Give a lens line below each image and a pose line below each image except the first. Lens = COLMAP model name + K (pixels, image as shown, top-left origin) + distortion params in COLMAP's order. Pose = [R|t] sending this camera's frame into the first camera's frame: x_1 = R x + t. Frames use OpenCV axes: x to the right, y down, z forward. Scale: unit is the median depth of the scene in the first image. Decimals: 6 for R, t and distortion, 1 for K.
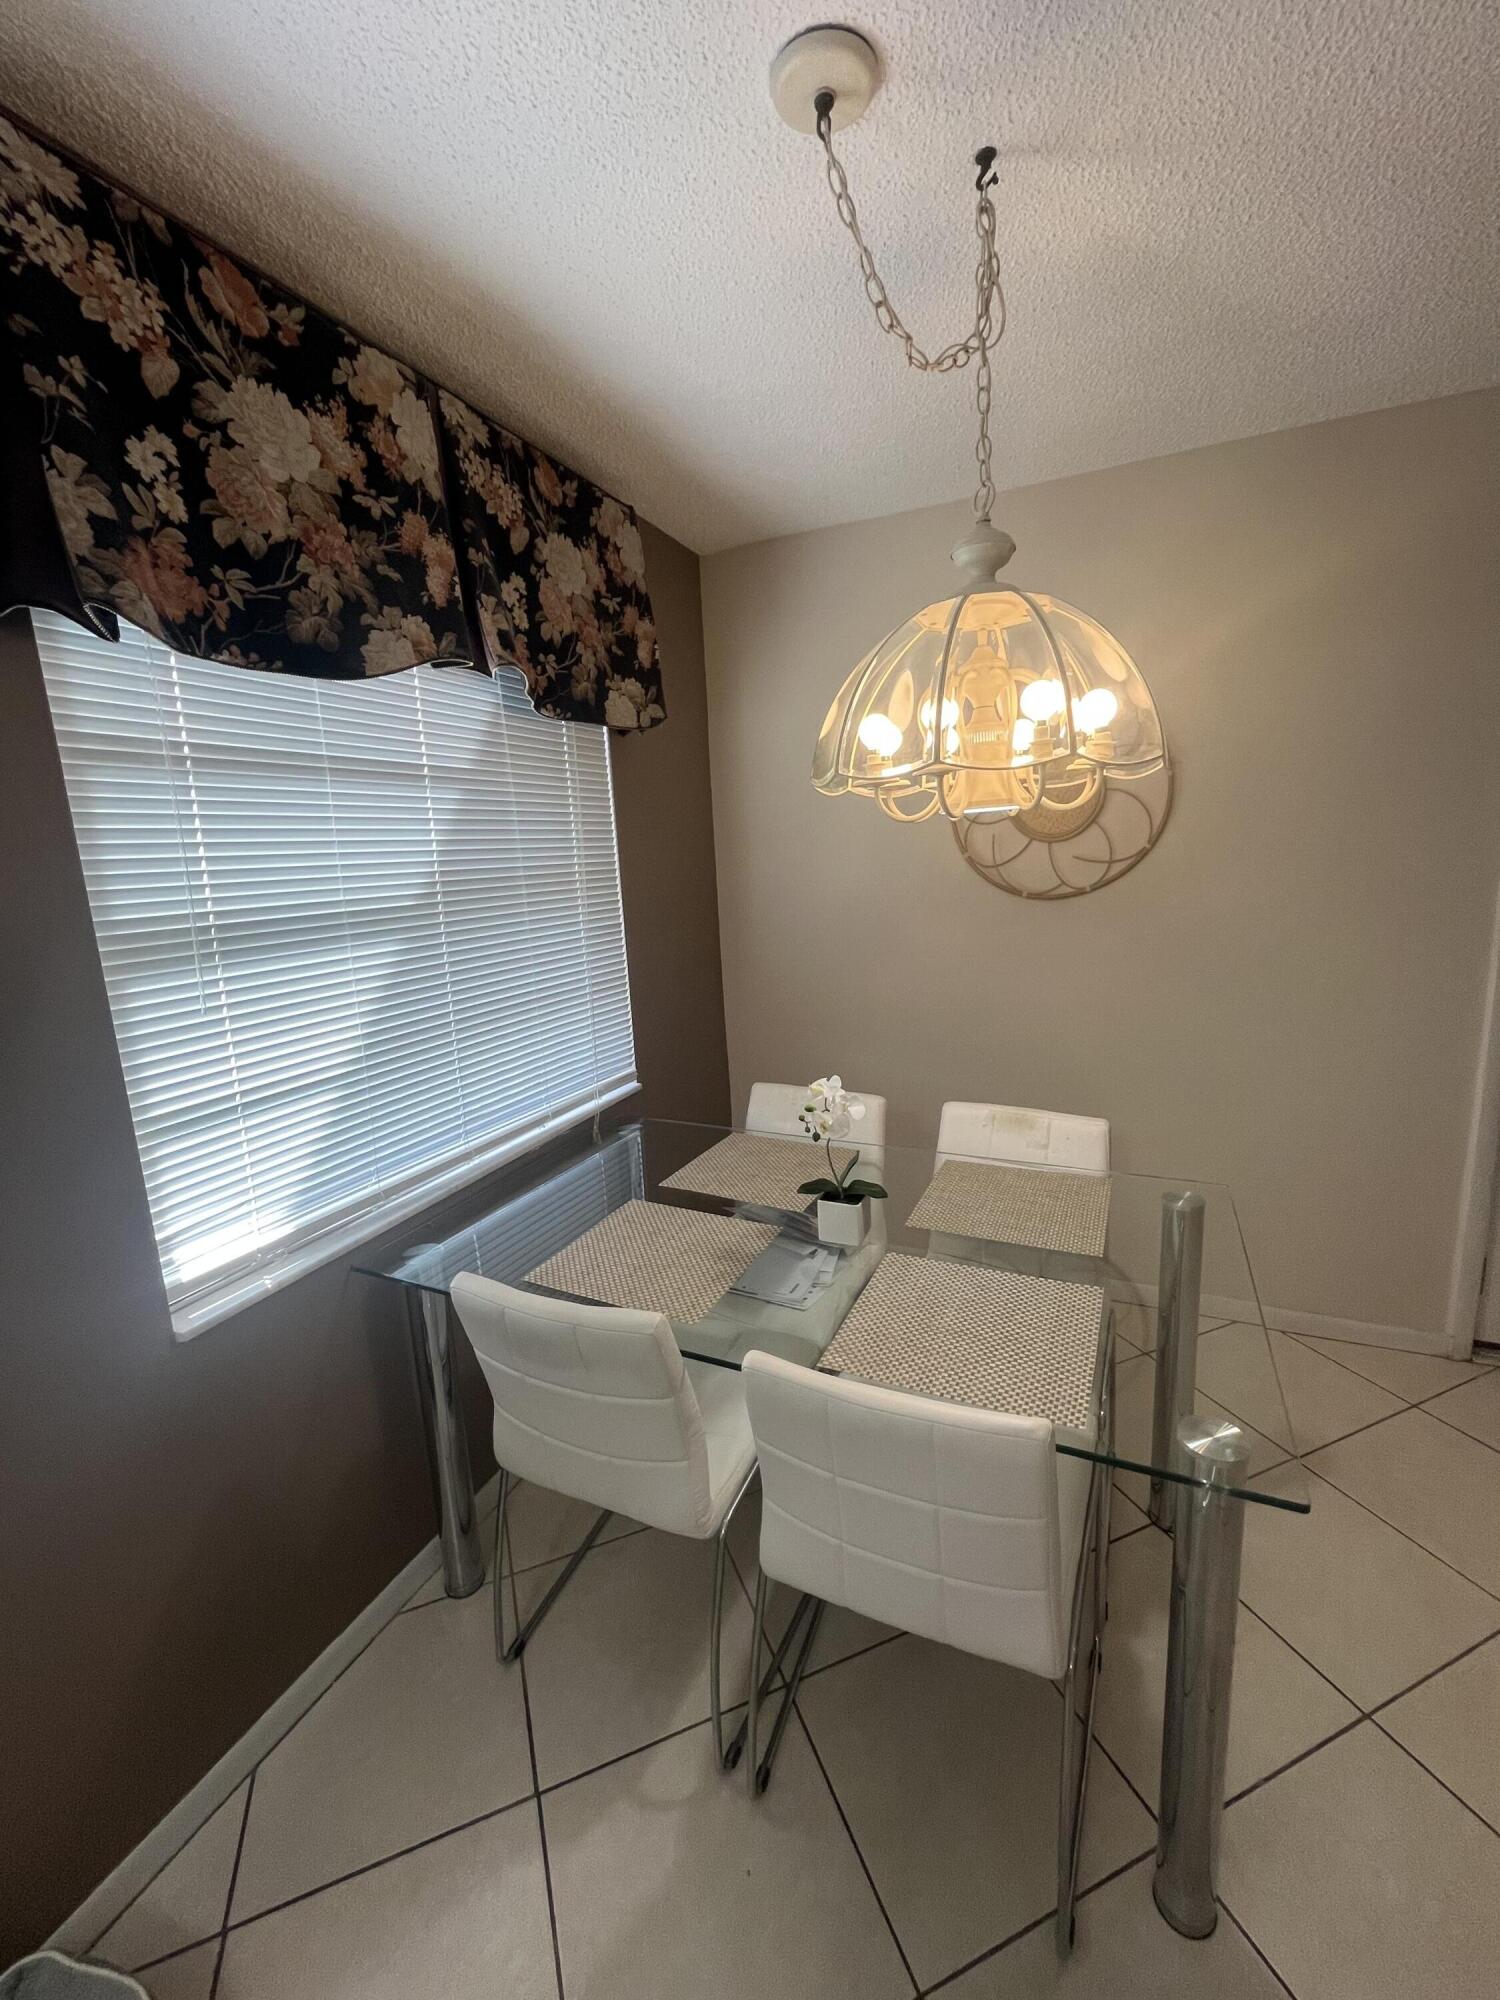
lens RADIAL K [[813.3, 0, 756.2], [0, 813.3, 998.0], [0, 0, 1]] dist [-0.006642, 0.000930]
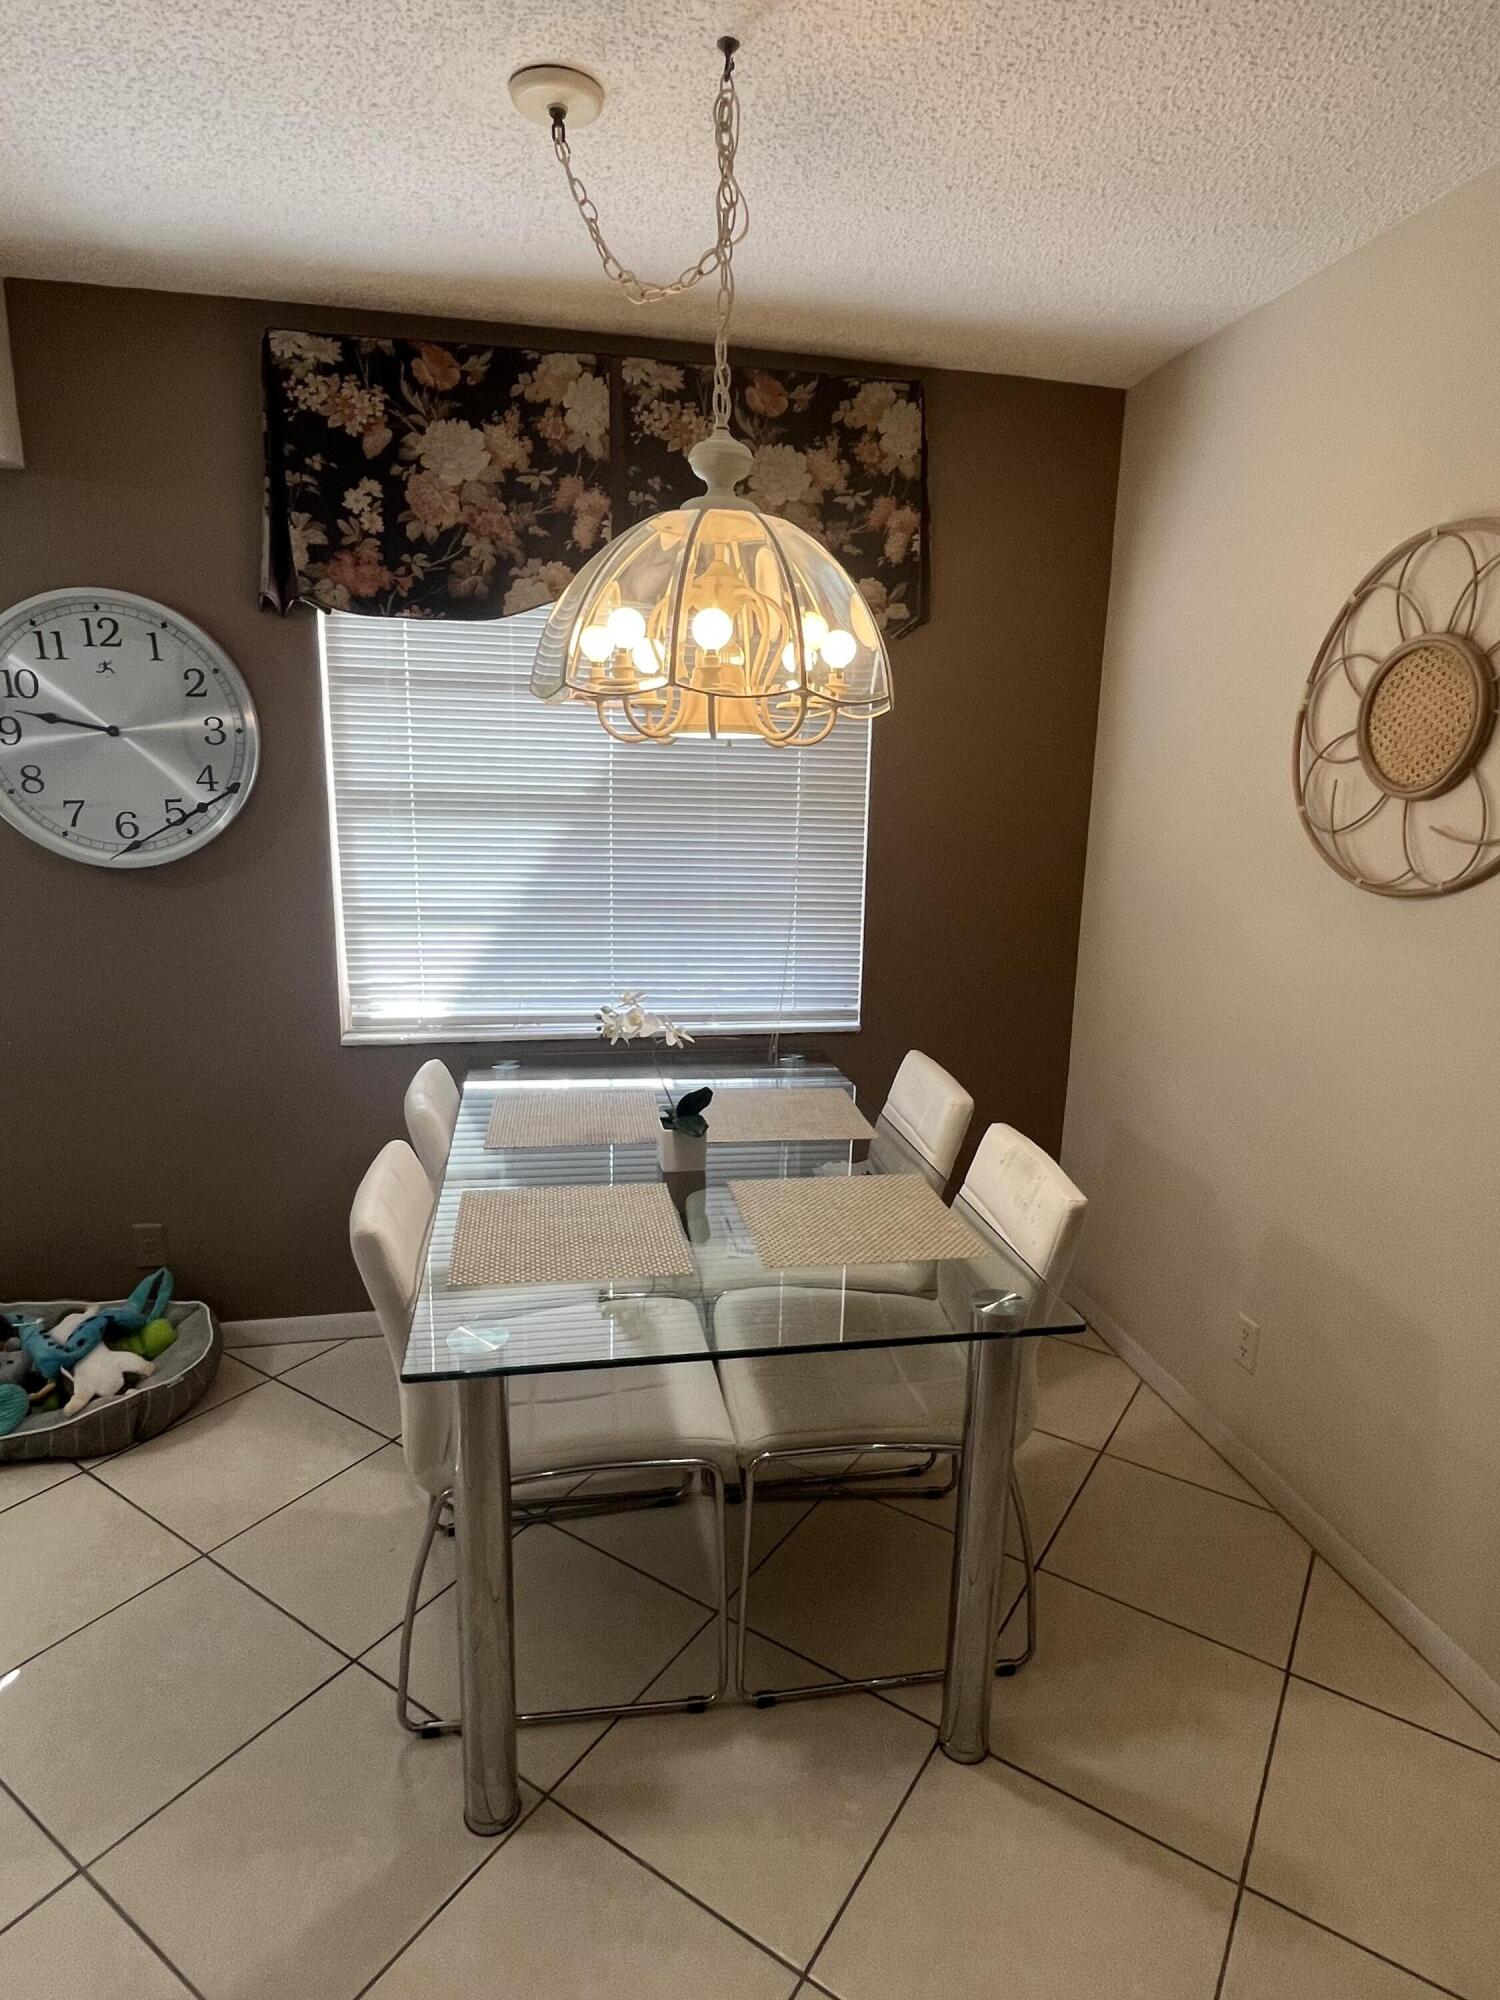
lens RADIAL K [[1105.8, 0, 750.0], [0, 1105.8, 1000.0], [0, 0, 1]] dist [-0.002021, -0.002236]
pose [[0.576930, 0.228929, -0.784055, 1.432208], [-0.202573, 0.970032, 0.134172, -0.119893], [0.791274, 0.081421, 0.606016, 0.296315]]
